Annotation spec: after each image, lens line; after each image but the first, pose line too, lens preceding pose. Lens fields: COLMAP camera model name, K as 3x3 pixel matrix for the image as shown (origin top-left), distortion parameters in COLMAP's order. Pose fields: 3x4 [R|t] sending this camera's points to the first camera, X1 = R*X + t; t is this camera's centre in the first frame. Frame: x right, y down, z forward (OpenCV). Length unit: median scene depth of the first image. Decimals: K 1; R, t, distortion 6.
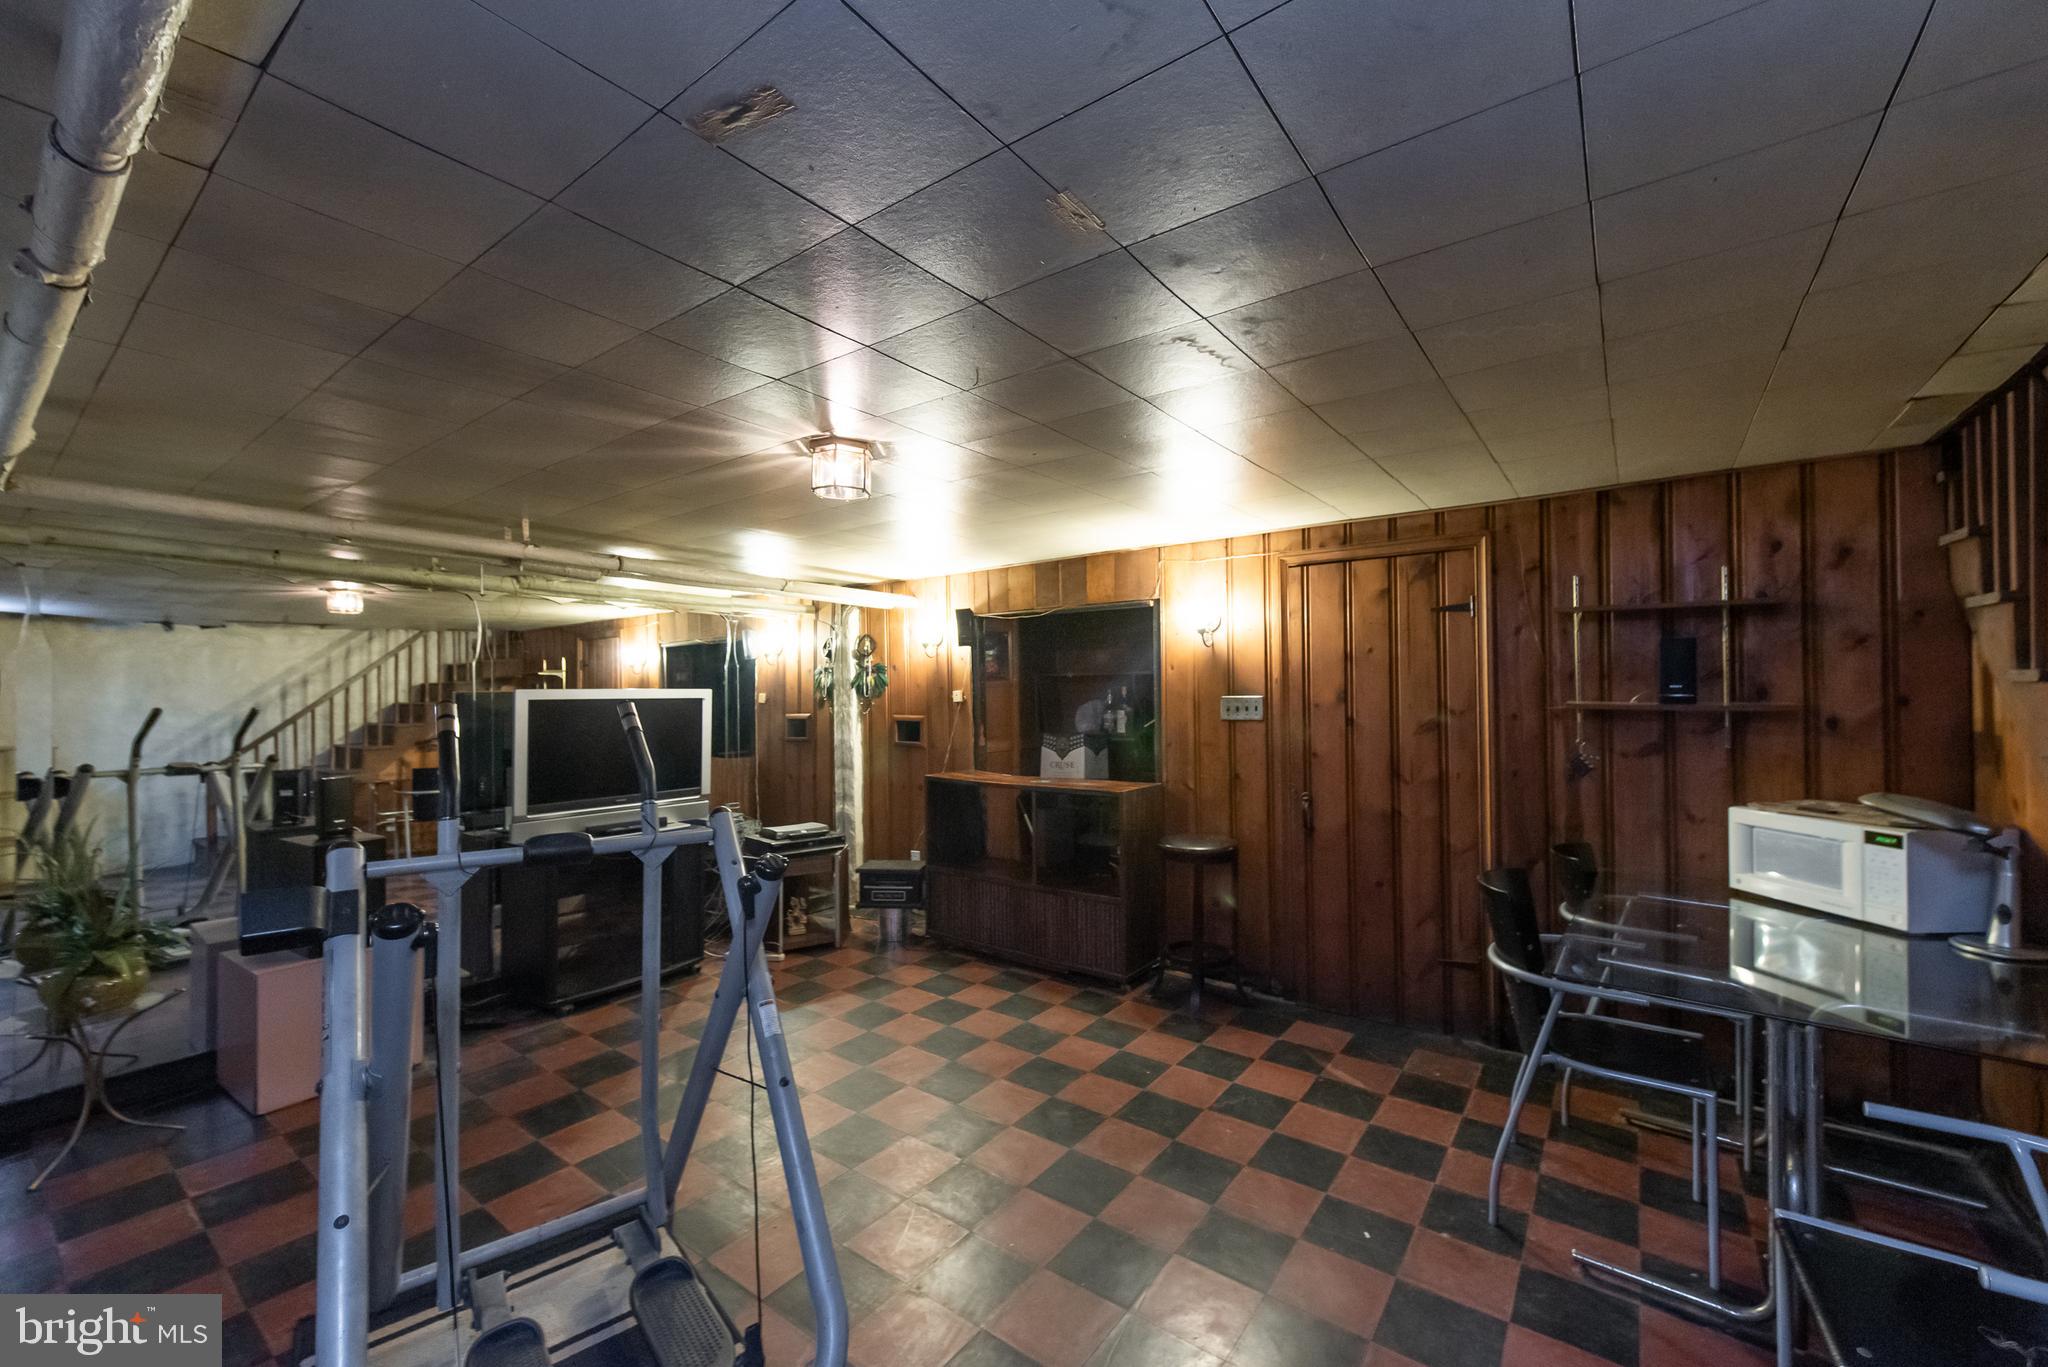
lens RADIAL K [[808.9, 0, 1033.9], [0, 808.9, 686.5], [0, 0, 1]] dist [0.013623, -0.003911]
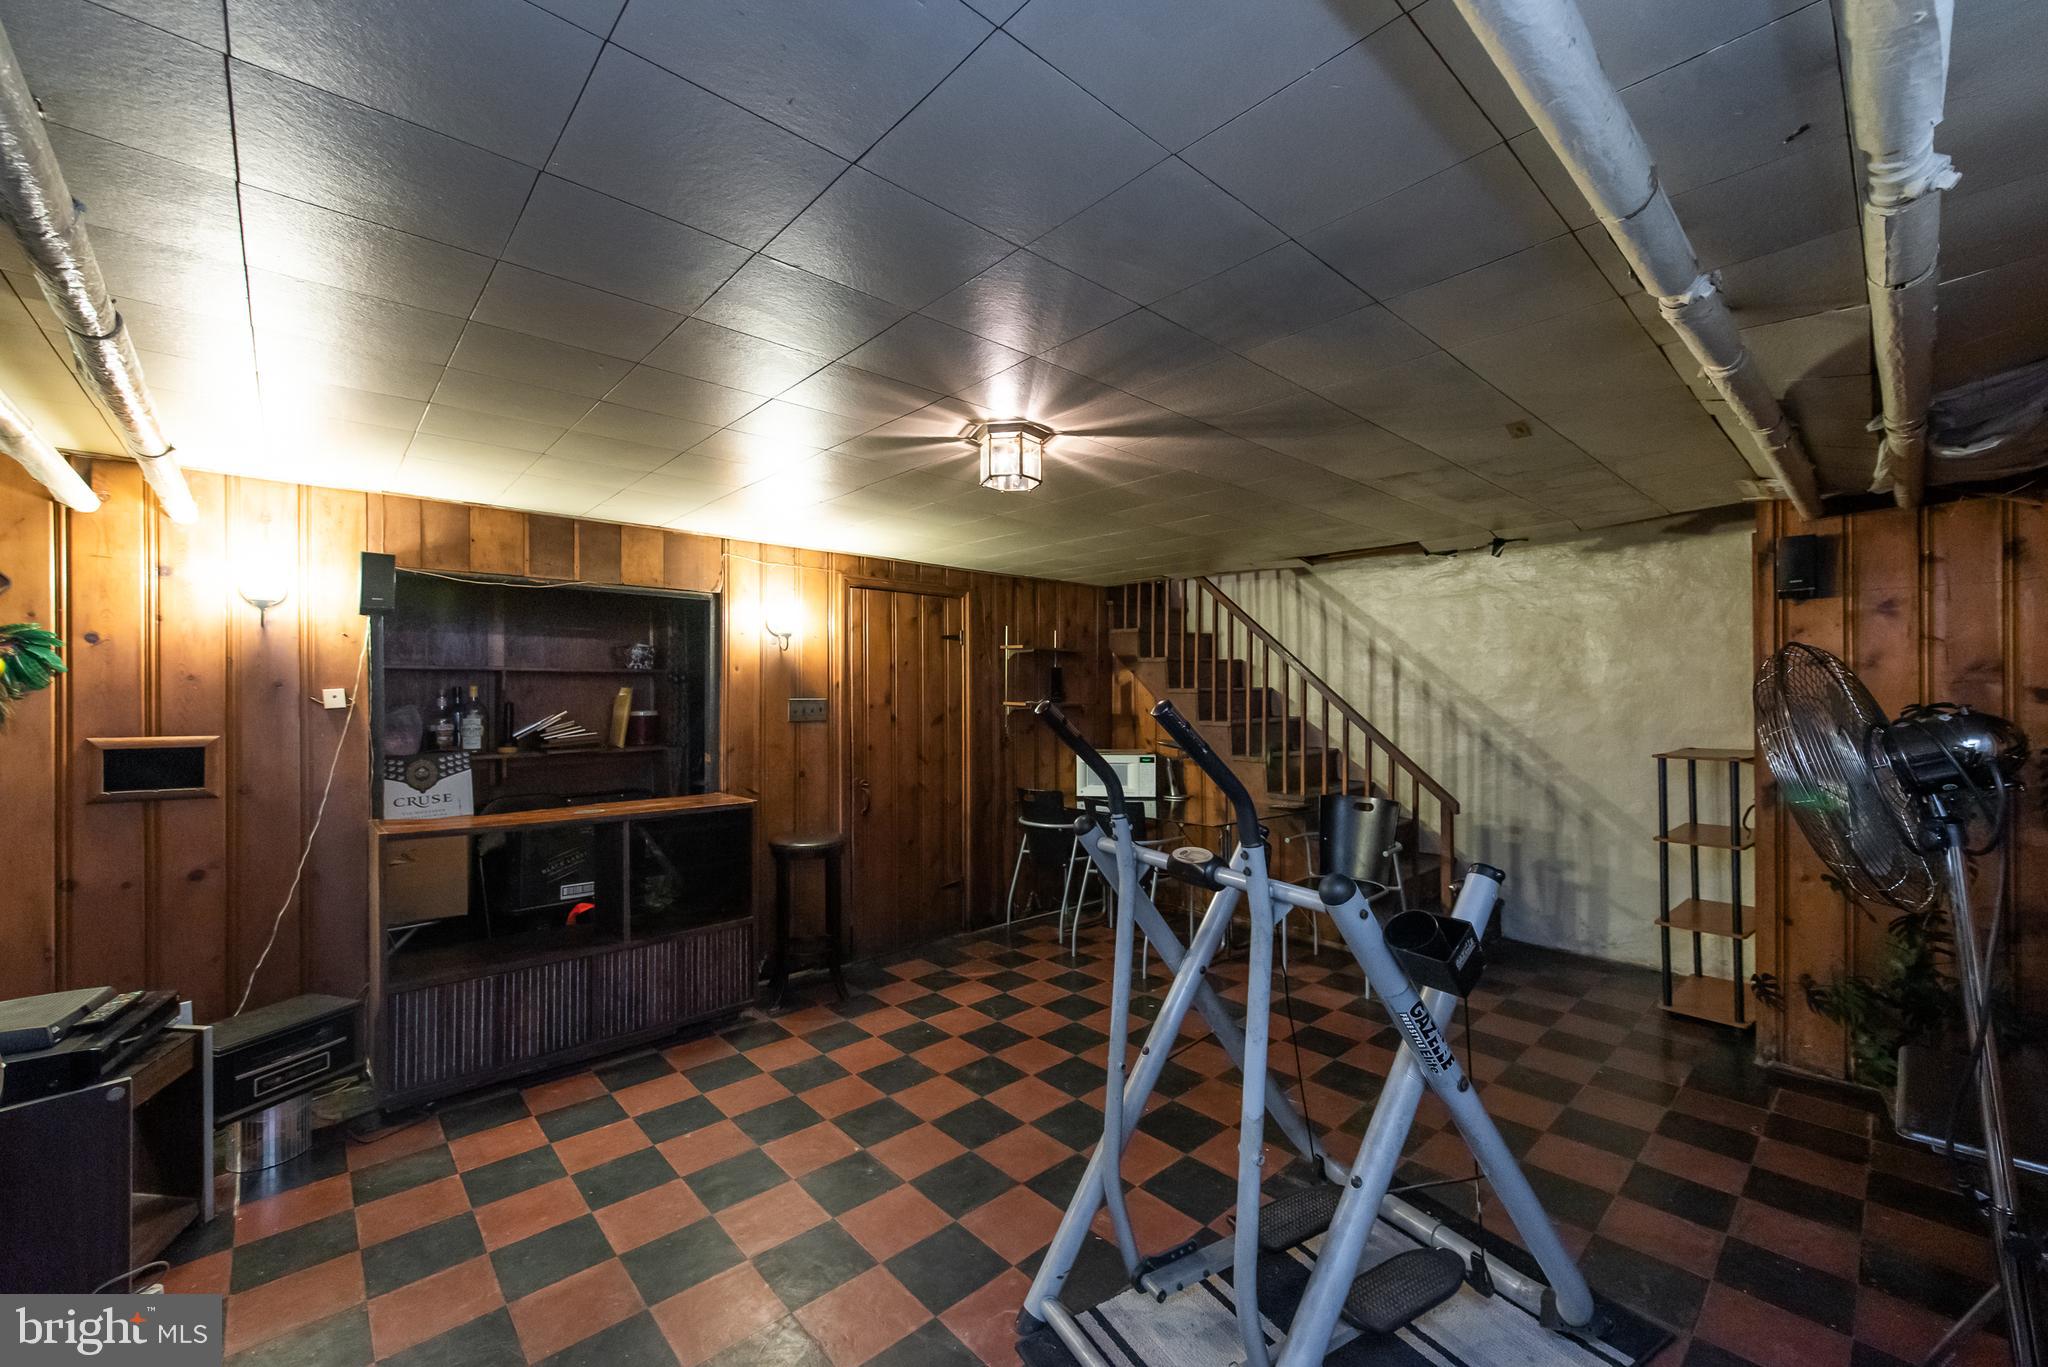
lens RADIAL K [[808.9, 0, 1034.1], [0, 808.9, 693.5], [0, 0, 1]] dist [0.013623, -0.003911]
pose [[0.187570, 0.006594, 0.982229, -0.773262], [-0.009782, 0.999940, -0.004845, 0.007537], [-0.982203, -0.008699, 0.187623, 0.529440]]
